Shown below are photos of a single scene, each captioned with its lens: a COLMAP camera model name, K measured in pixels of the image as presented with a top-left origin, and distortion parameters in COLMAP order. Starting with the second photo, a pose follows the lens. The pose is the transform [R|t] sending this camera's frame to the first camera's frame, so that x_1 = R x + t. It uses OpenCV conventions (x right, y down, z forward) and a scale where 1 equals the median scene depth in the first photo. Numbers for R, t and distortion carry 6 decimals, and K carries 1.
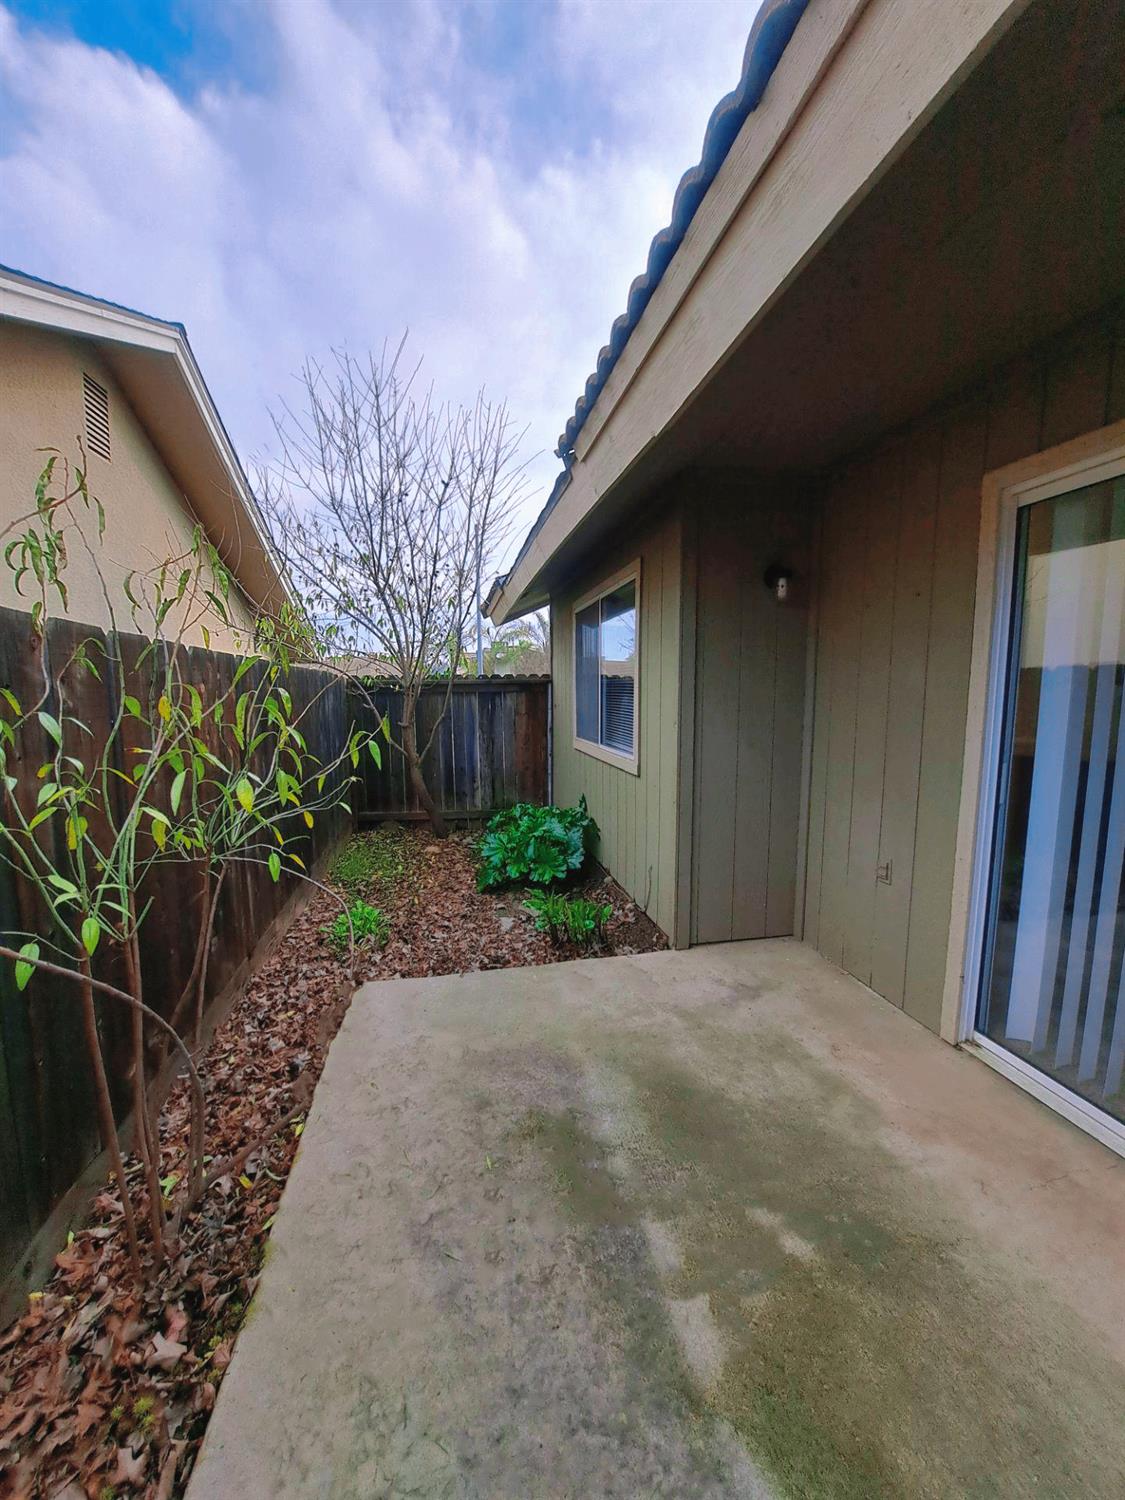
lens RADIAL K [[593.5, 0, 551.0], [0, 593.5, 767.1], [0, 0, 1]] dist [-0.019064, 0.000180]
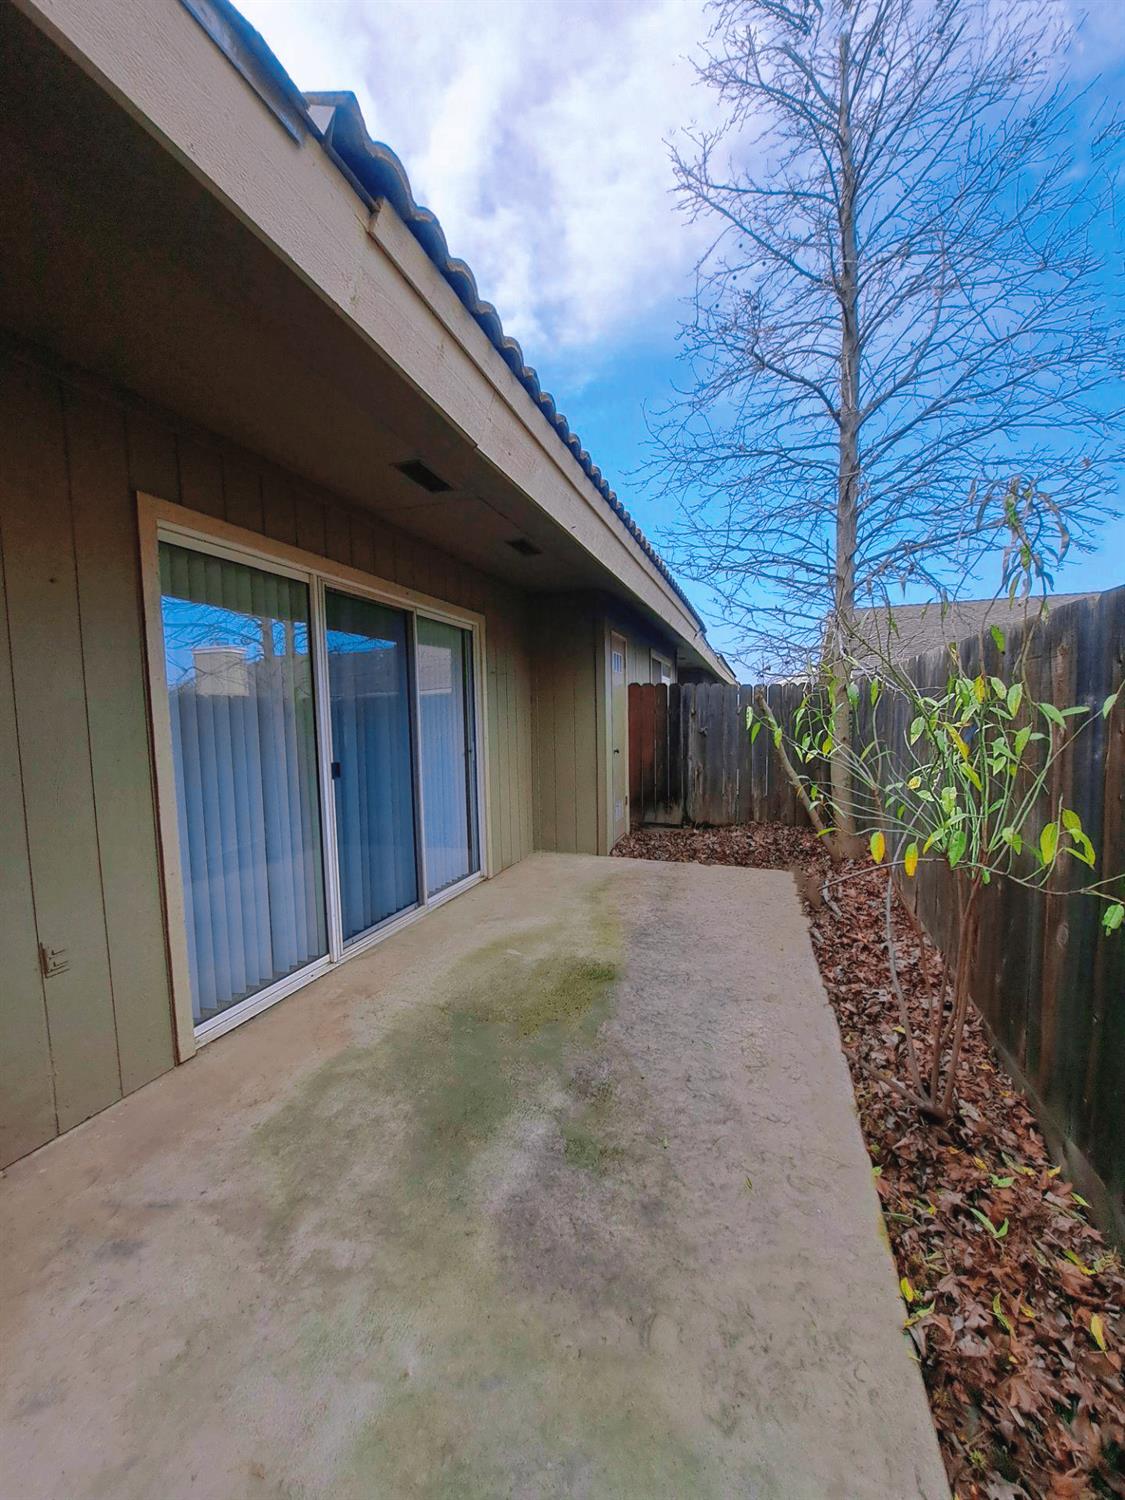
lens RADIAL K [[593.5, 0, 551.0], [0, 593.5, 767.1], [0, 0, 1]] dist [-0.019064, 0.000180]
pose [[-0.870373, -0.011228, 0.492265, -0.375567], [0.092282, 0.978306, 0.185477, -0.155843], [-0.483668, 0.206861, -0.850455, 1.603651]]
